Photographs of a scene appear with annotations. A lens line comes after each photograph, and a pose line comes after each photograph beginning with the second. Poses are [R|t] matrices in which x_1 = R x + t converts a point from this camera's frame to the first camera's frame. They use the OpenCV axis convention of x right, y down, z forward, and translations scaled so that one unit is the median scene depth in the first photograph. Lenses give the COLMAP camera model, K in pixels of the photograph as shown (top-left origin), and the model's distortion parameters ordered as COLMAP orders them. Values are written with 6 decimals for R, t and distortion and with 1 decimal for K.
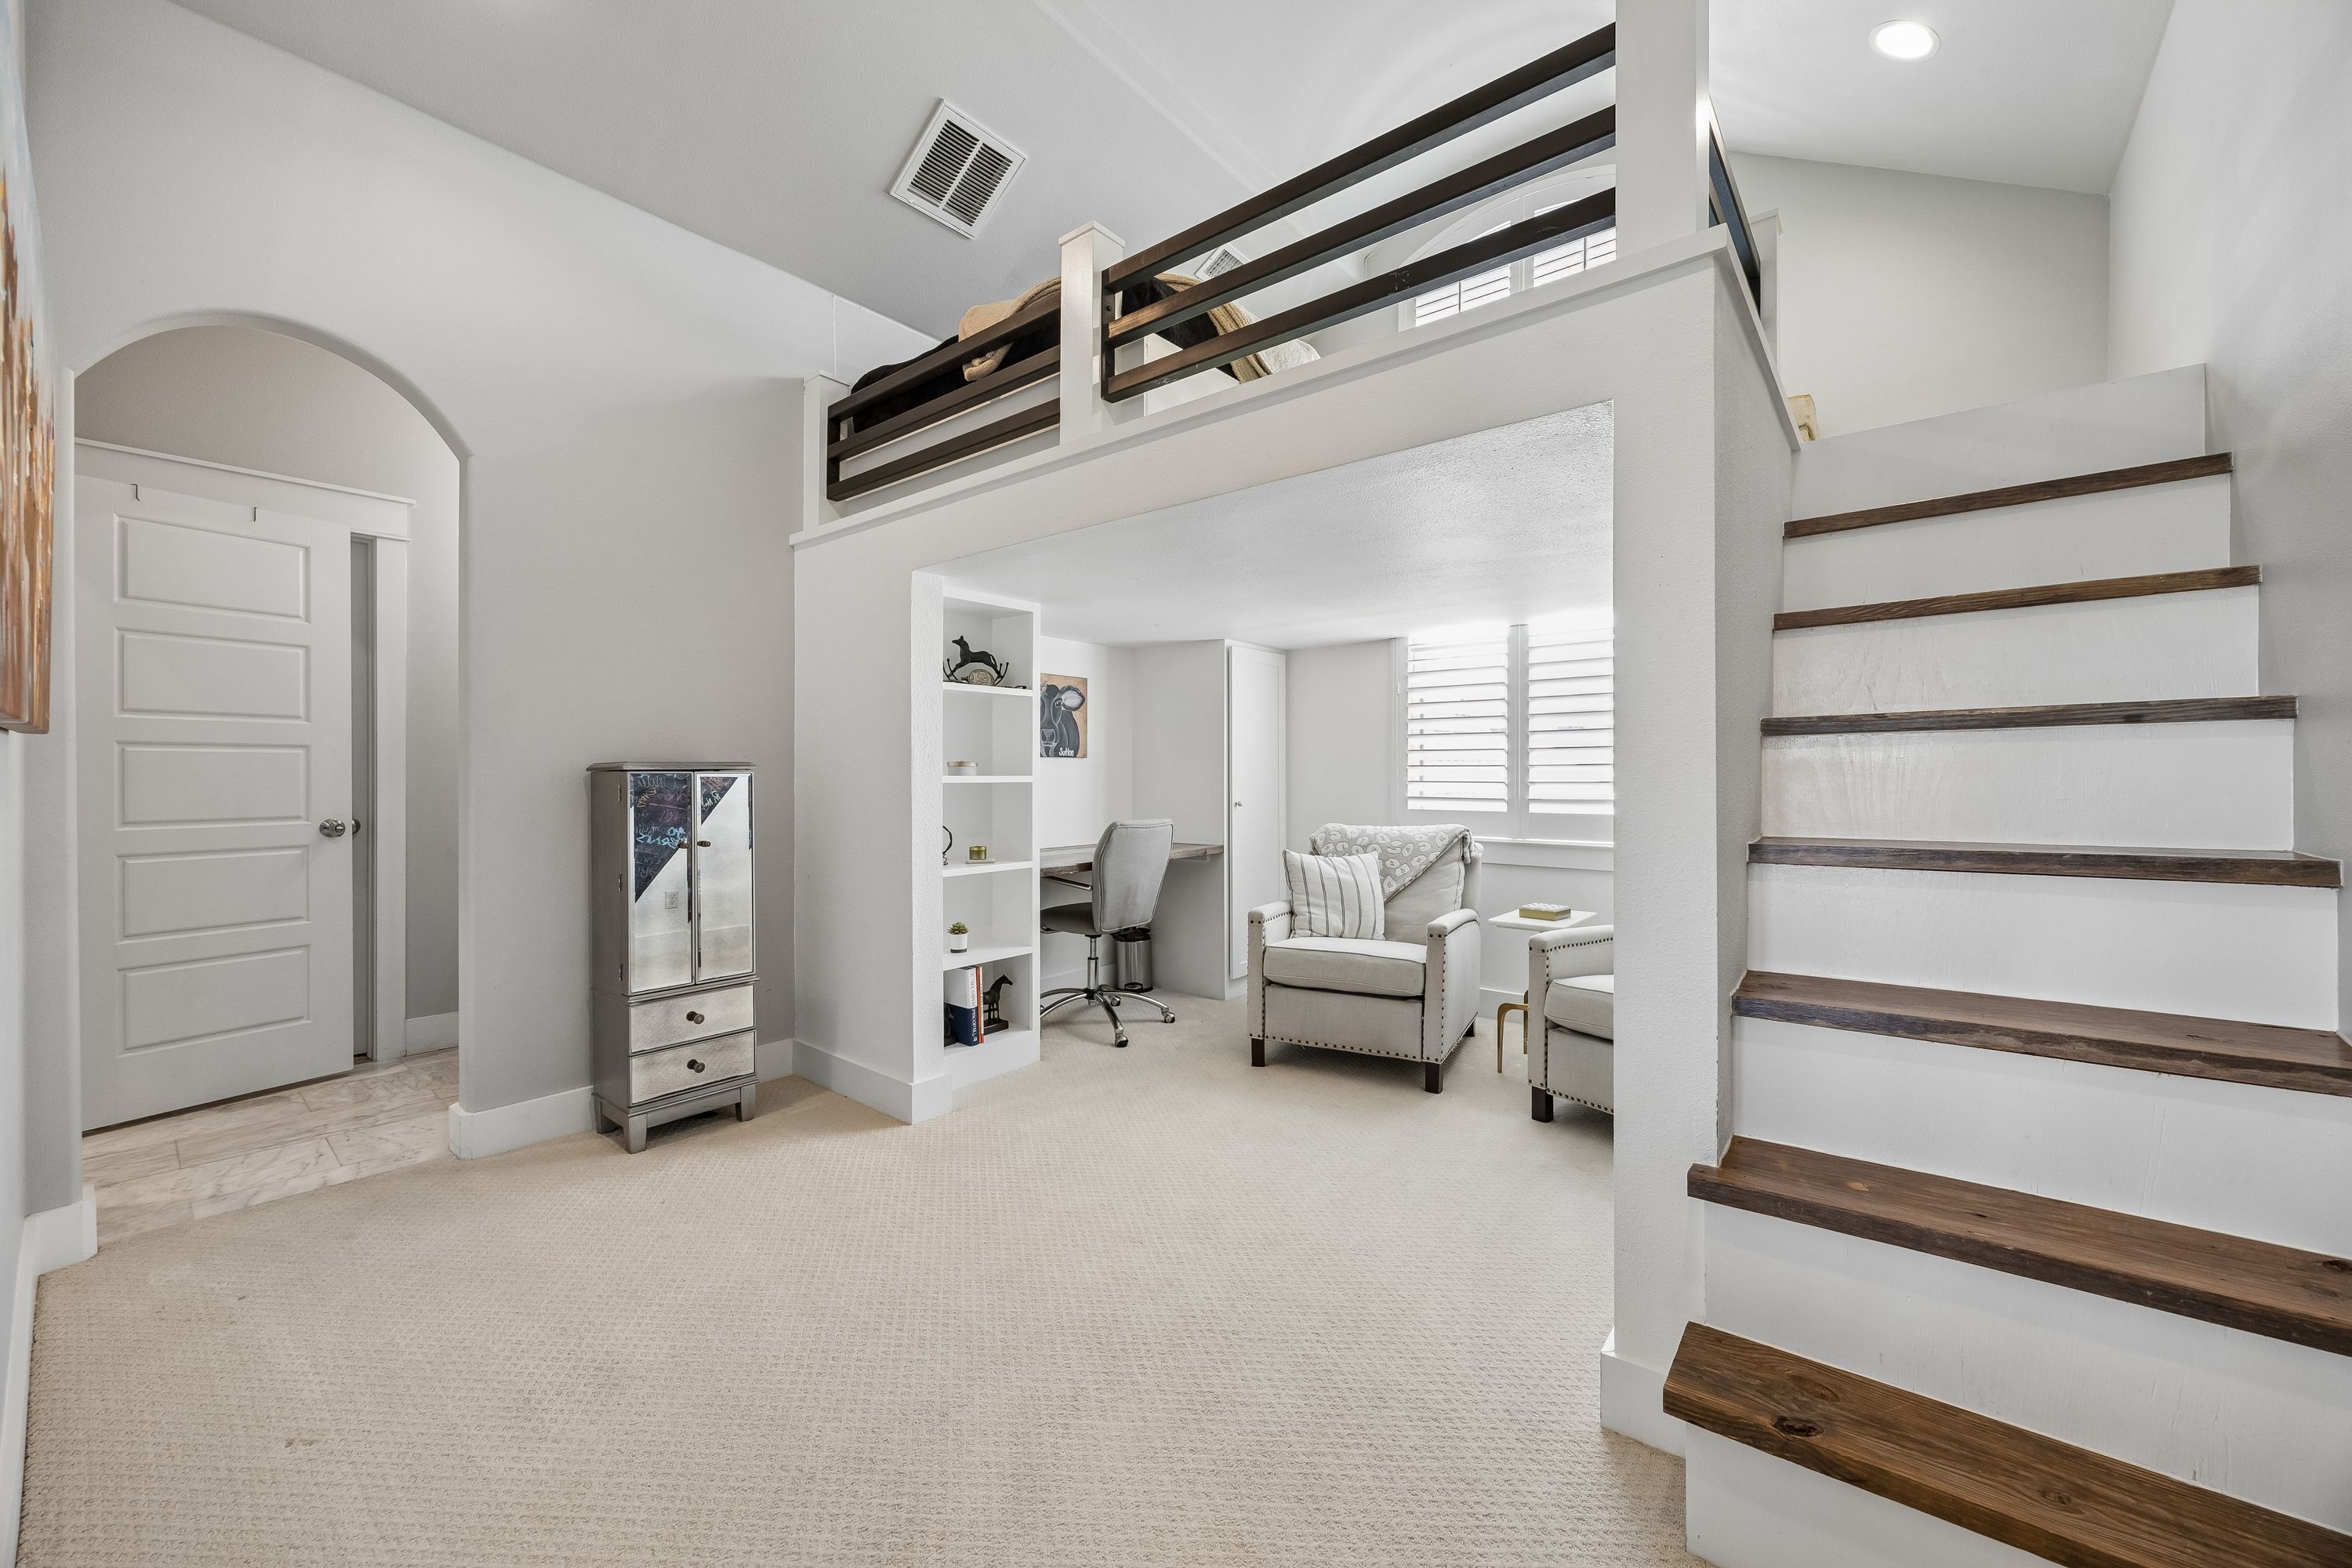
lens RADIAL K [[895.3, 0, 1195.4], [0, 895.3, 774.3], [0, 0, 1]] dist [0.002156, 0.000312]
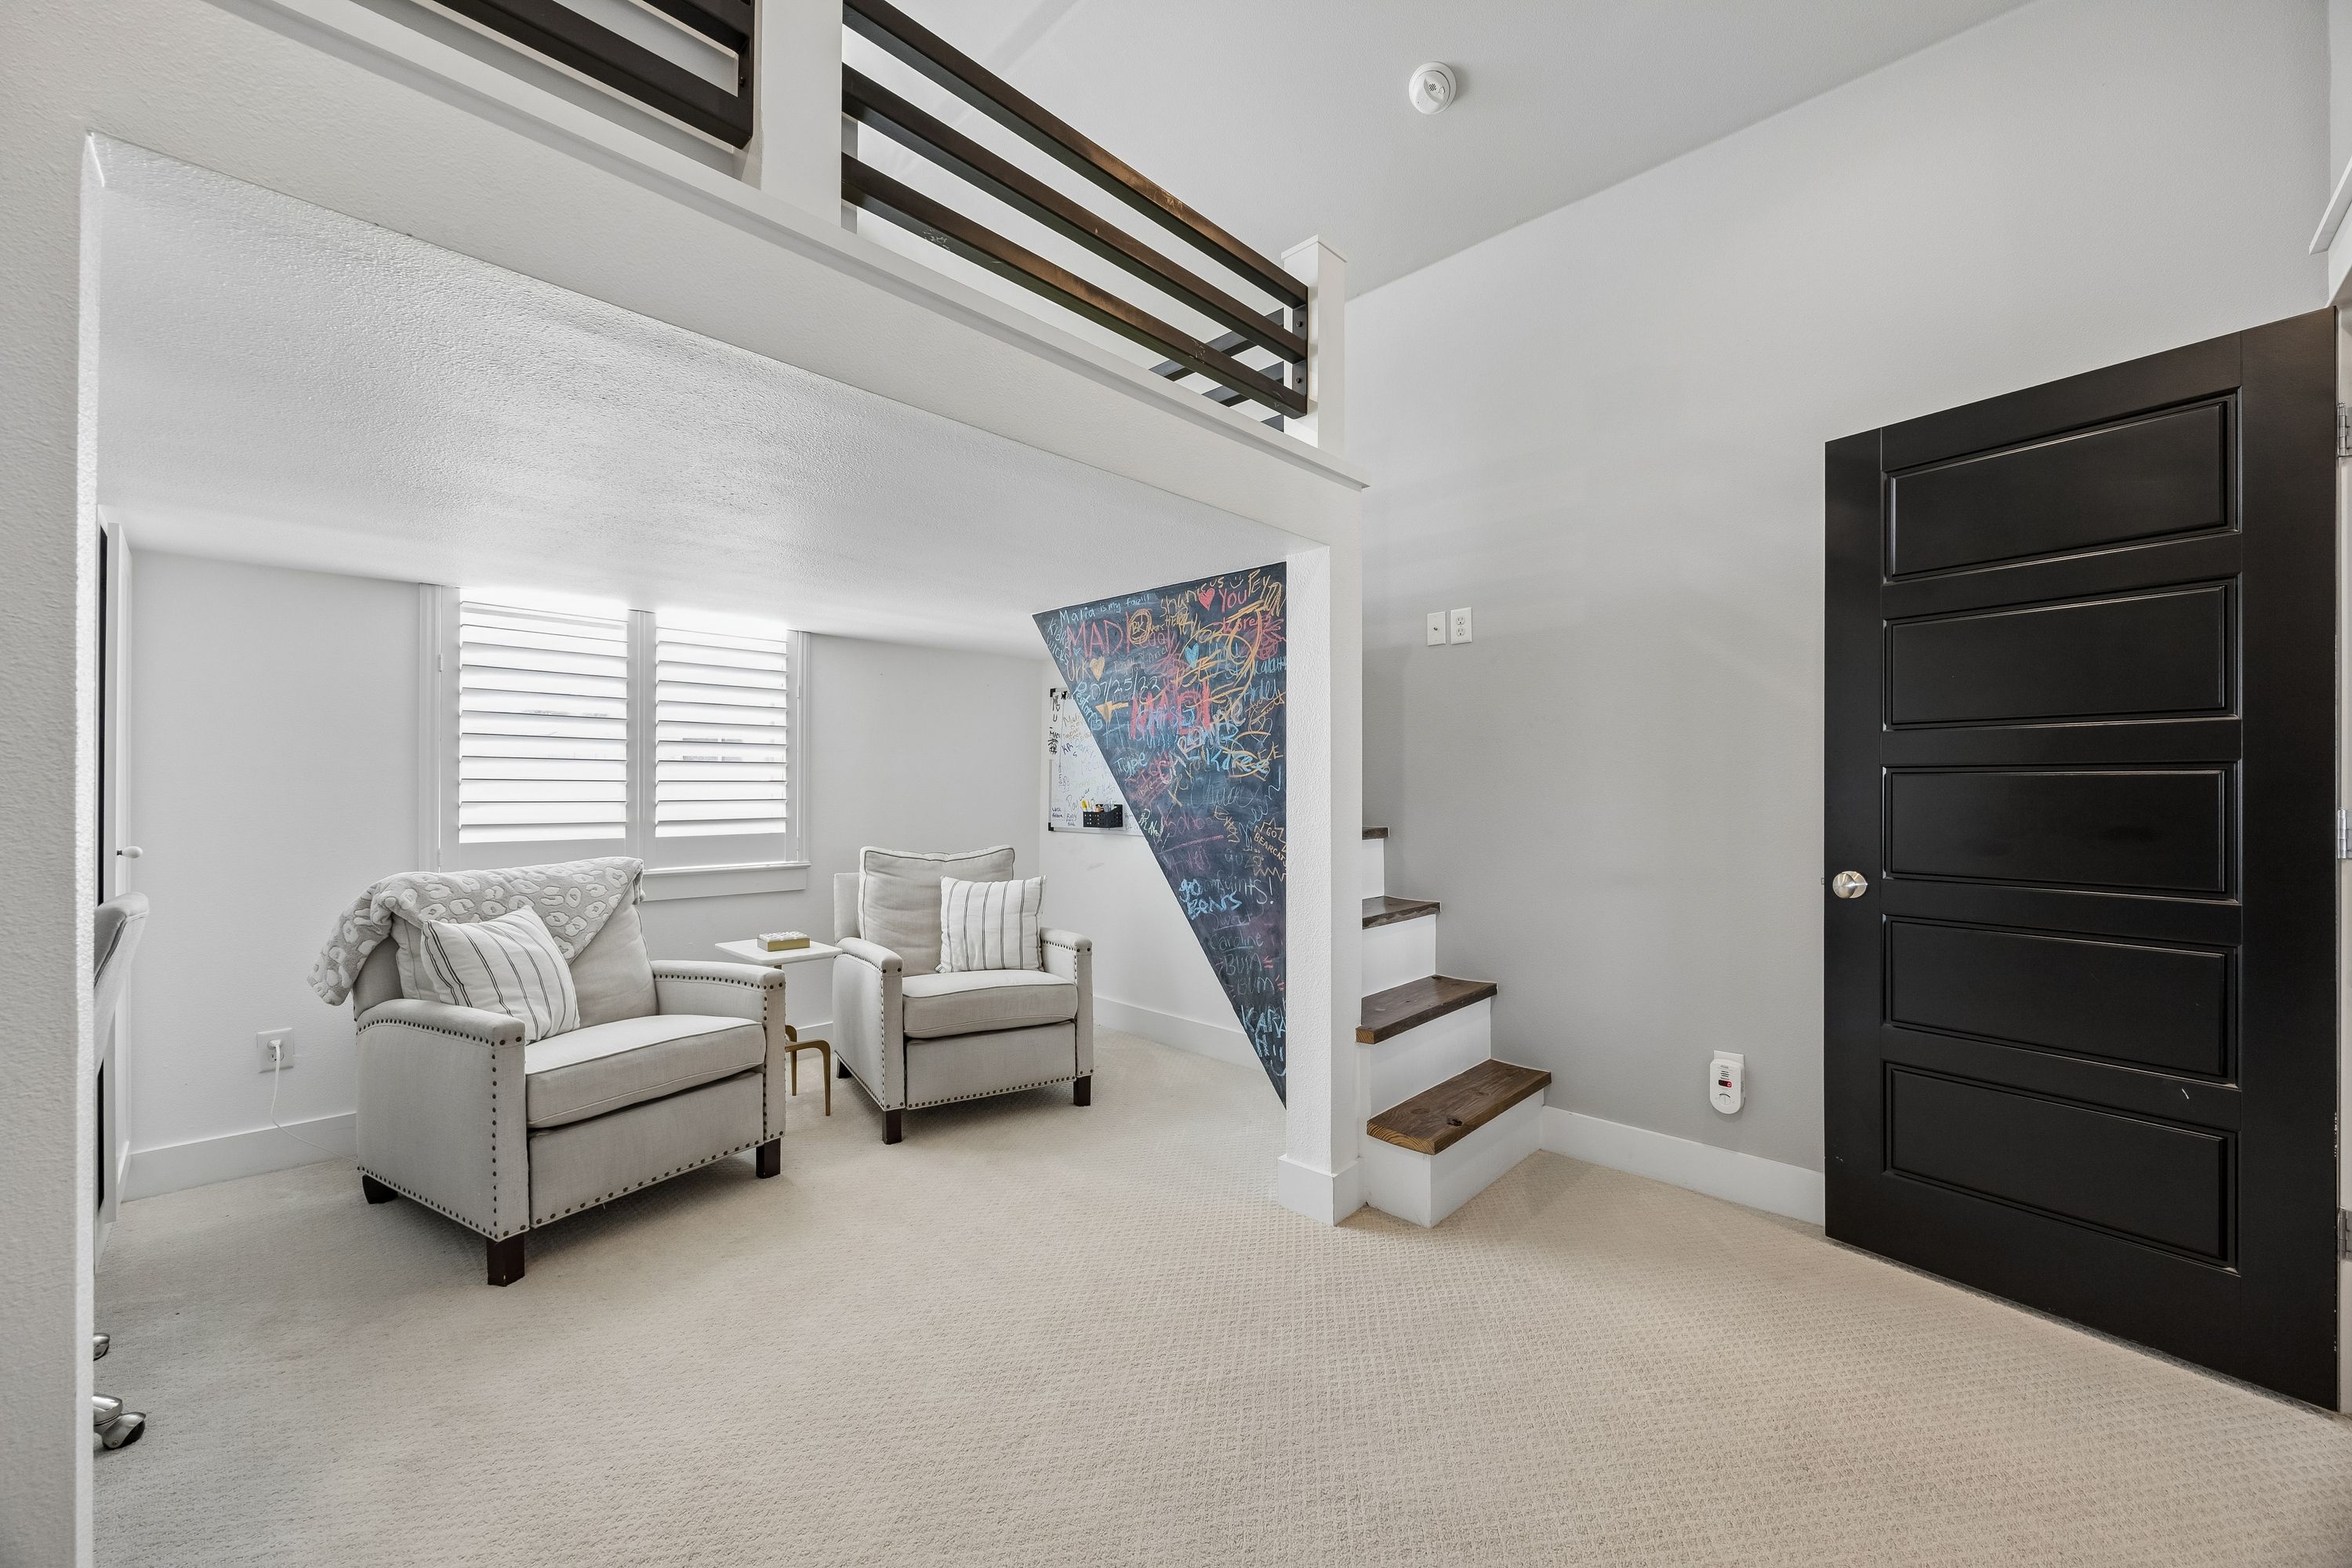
lens RADIAL K [[895.3, 0, 1182.1], [0, 895.3, 785.6], [0, 0, 1]] dist [0.002156, 0.000312]
pose [[0.100098, 0.006538, 0.994956, -0.431667], [-0.001112, 0.999979, -0.006459, -0.001000], [-0.994977, -0.000460, 0.100103, 0.443447]]
